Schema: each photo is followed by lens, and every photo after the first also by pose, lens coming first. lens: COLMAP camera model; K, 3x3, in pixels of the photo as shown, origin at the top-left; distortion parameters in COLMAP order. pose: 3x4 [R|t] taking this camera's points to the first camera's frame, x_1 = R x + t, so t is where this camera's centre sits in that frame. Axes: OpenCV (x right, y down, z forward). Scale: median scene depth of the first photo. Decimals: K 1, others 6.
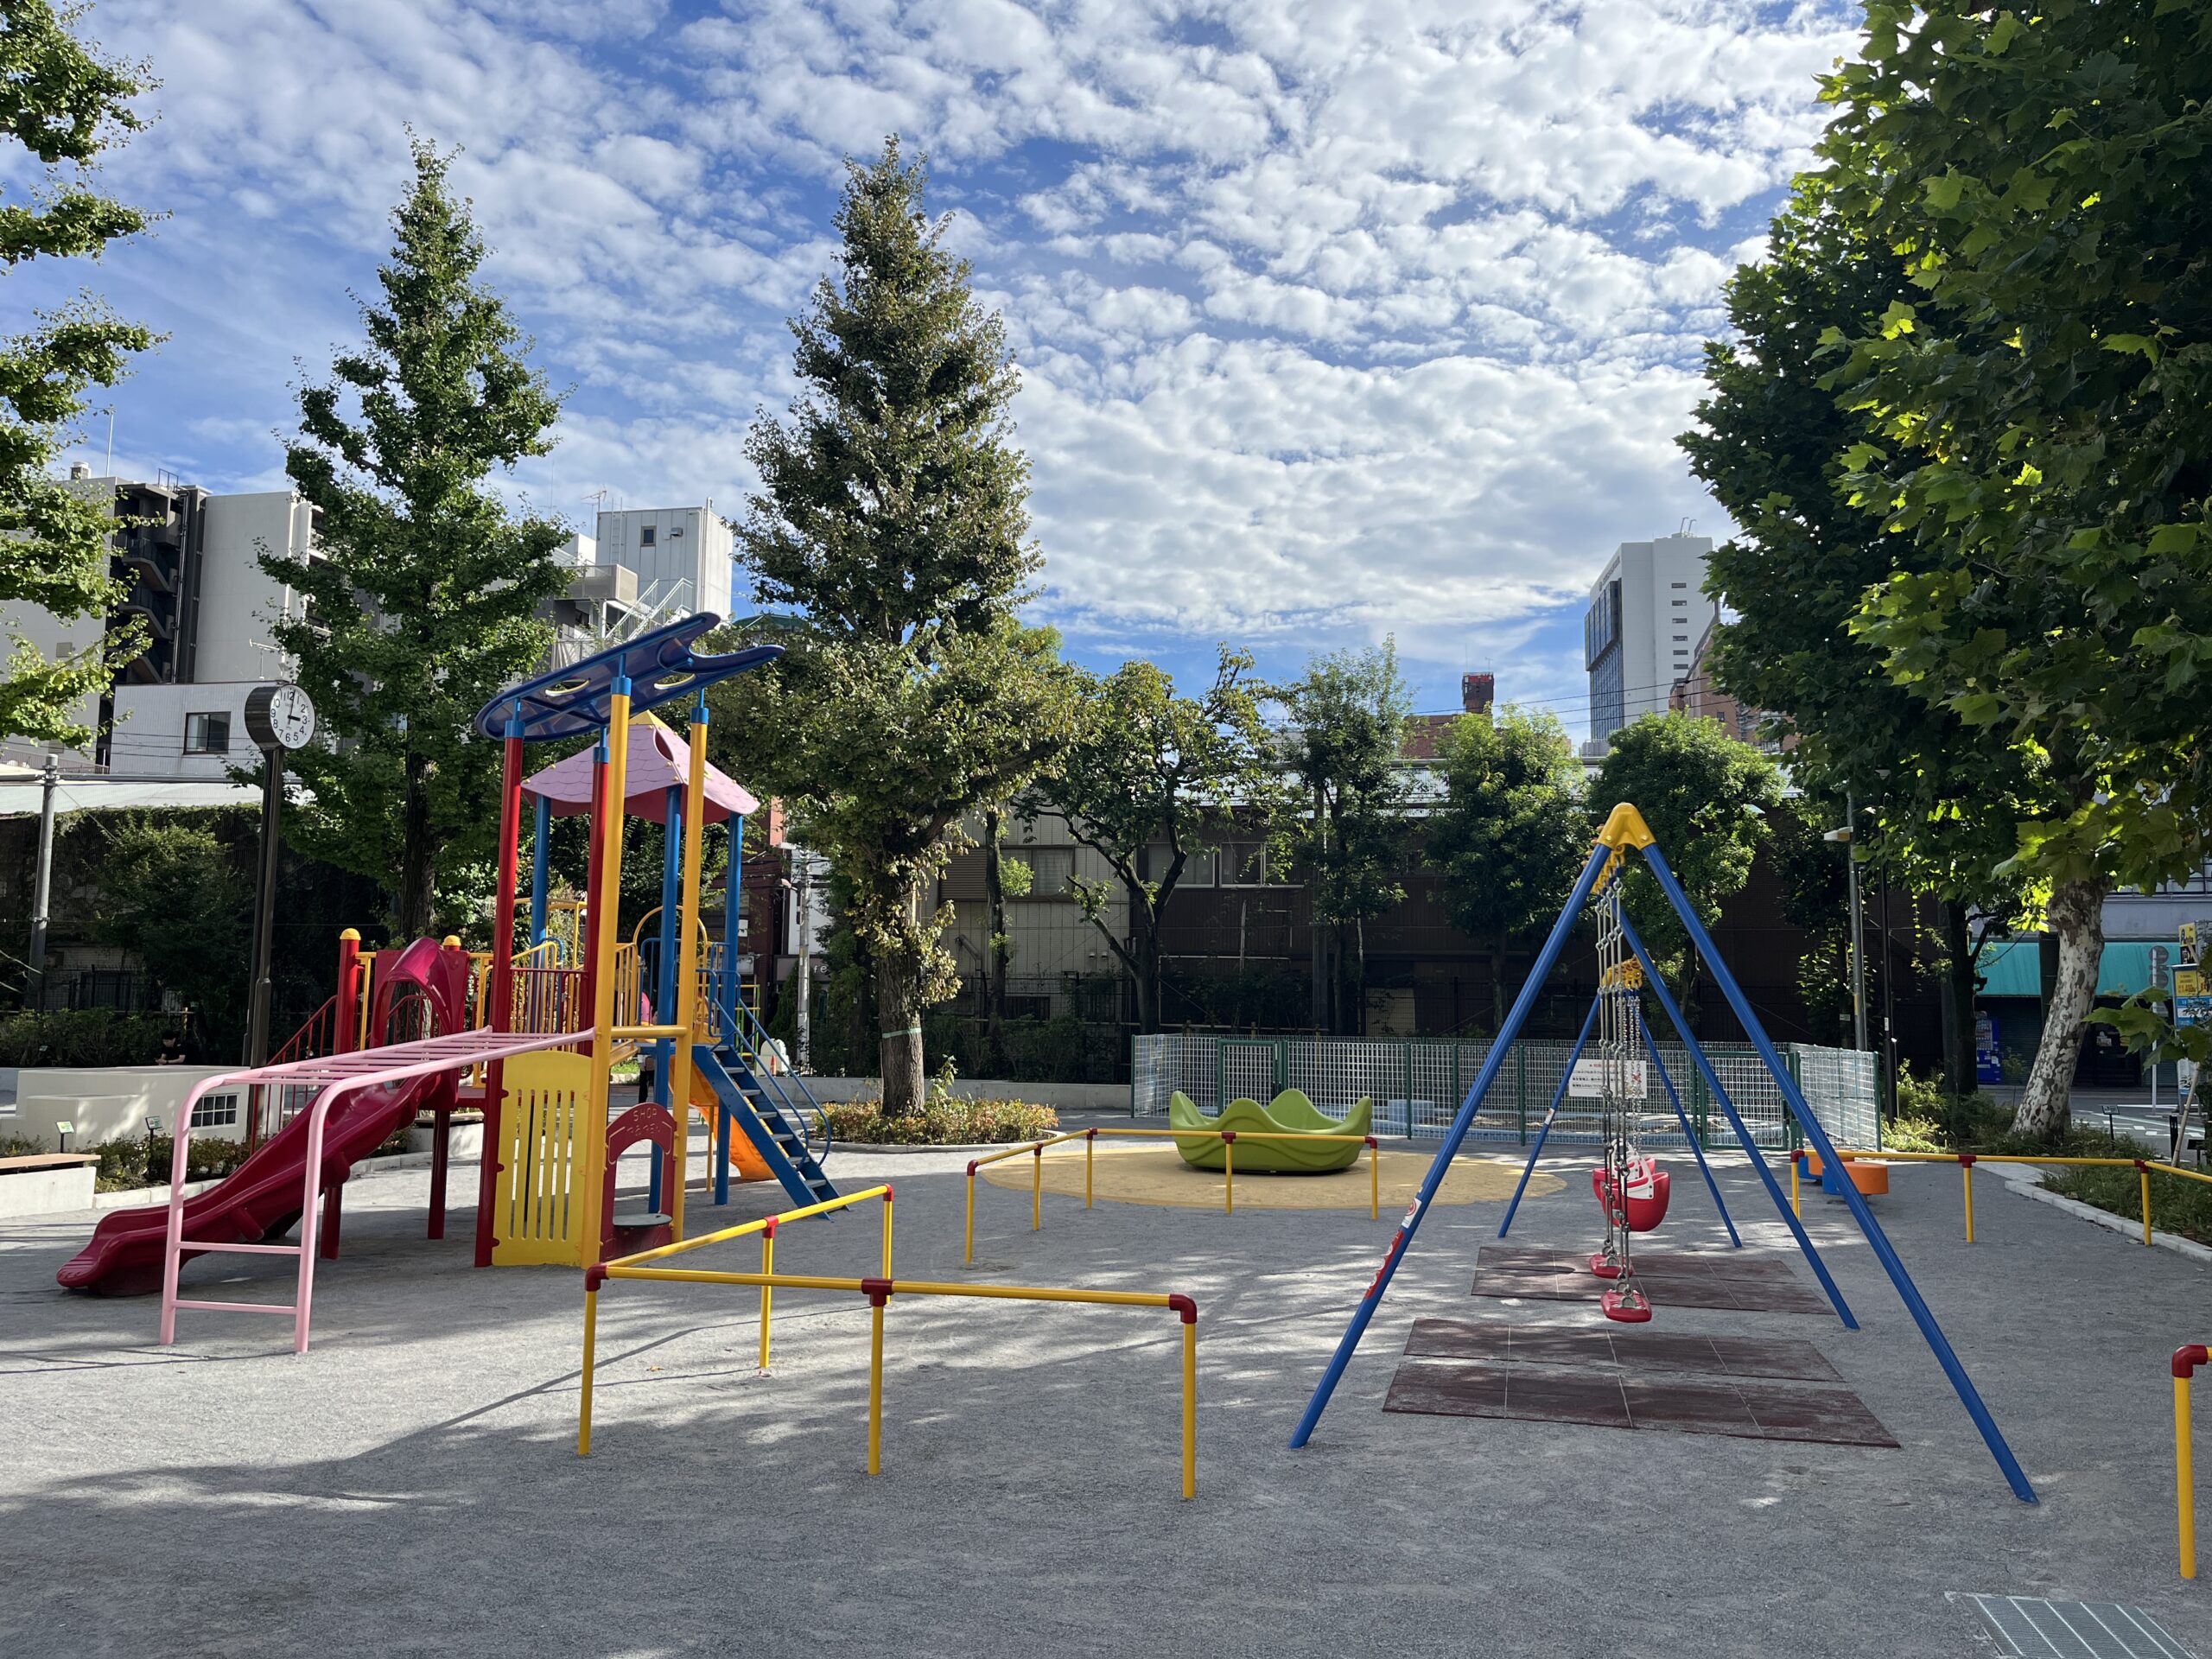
lens RADIAL K [[1641.1, 0, 1106.0], [0, 1641.1, 829.5], [0, 0, 1]] dist [-0.000072, -0.002335]
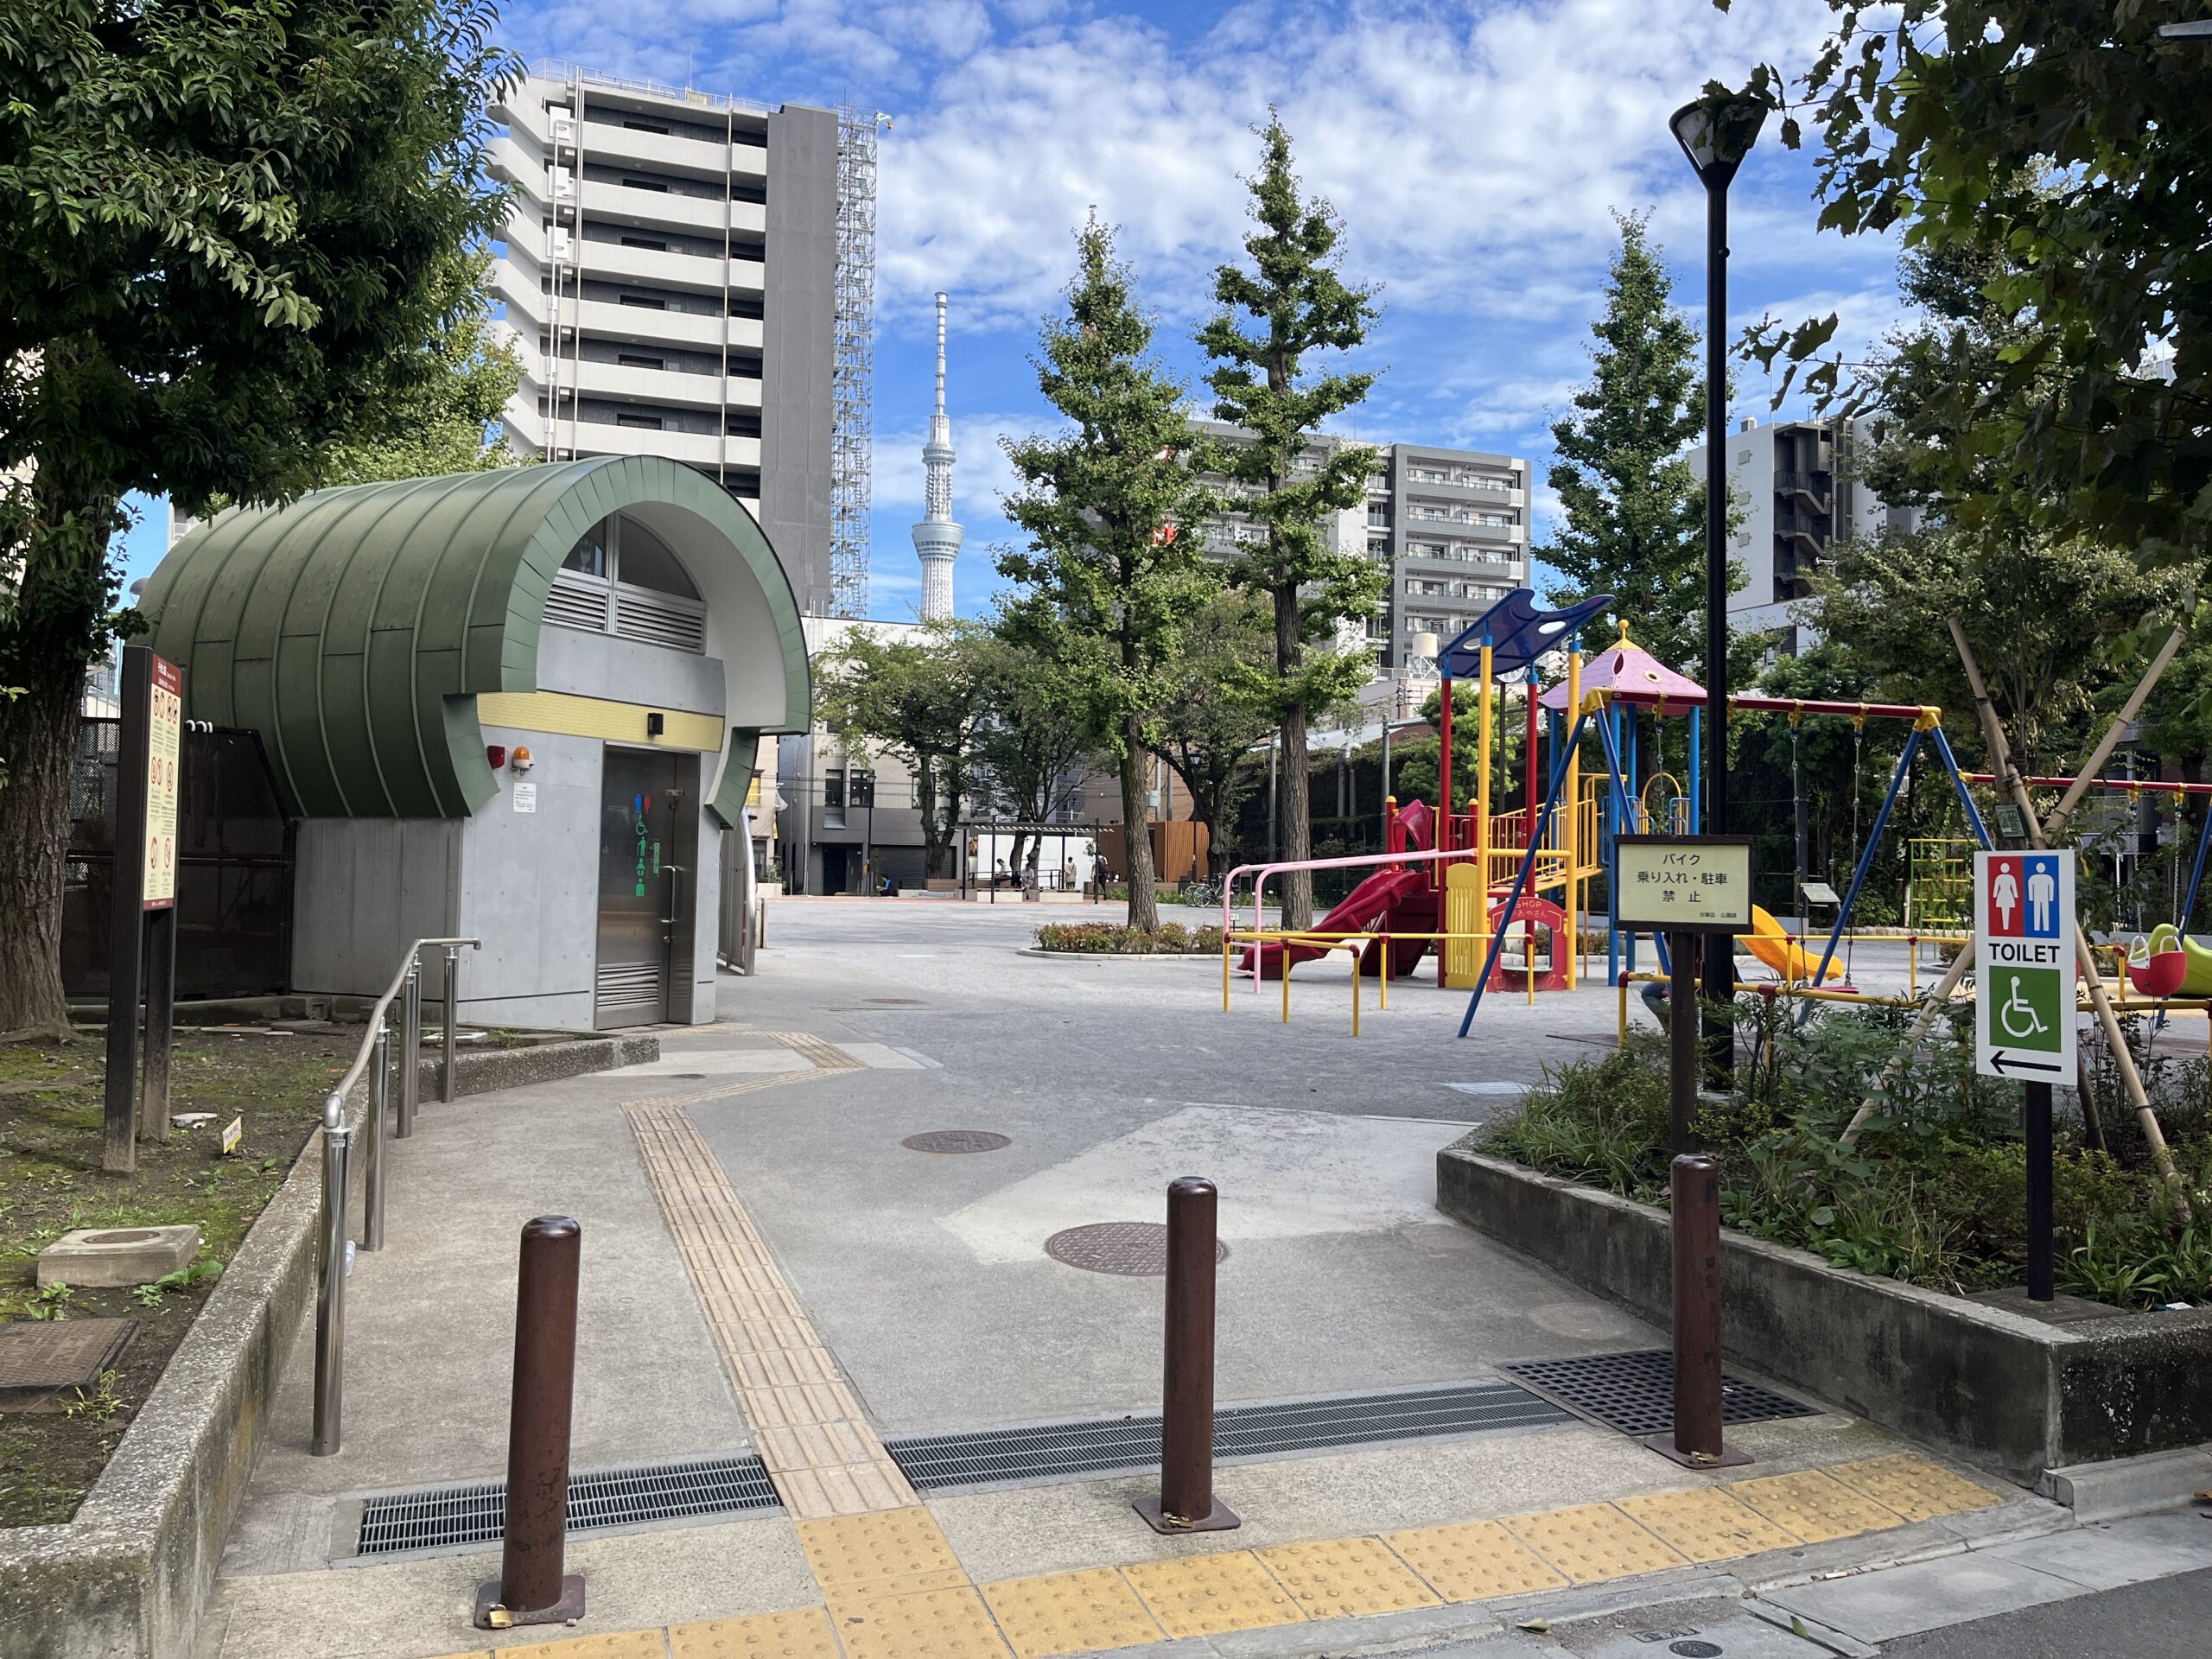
lens RADIAL K [[1641.1, 0, 1106.0], [0, 1641.1, 829.5], [0, 0, 1]] dist [-0.000072, -0.002335]
pose [[0.549425, -0.011344, -0.835466, 0.473104], [0.064968, 0.997461, 0.029181, 0.014800], [0.833013, -0.070311, 0.548767, -0.124028]]
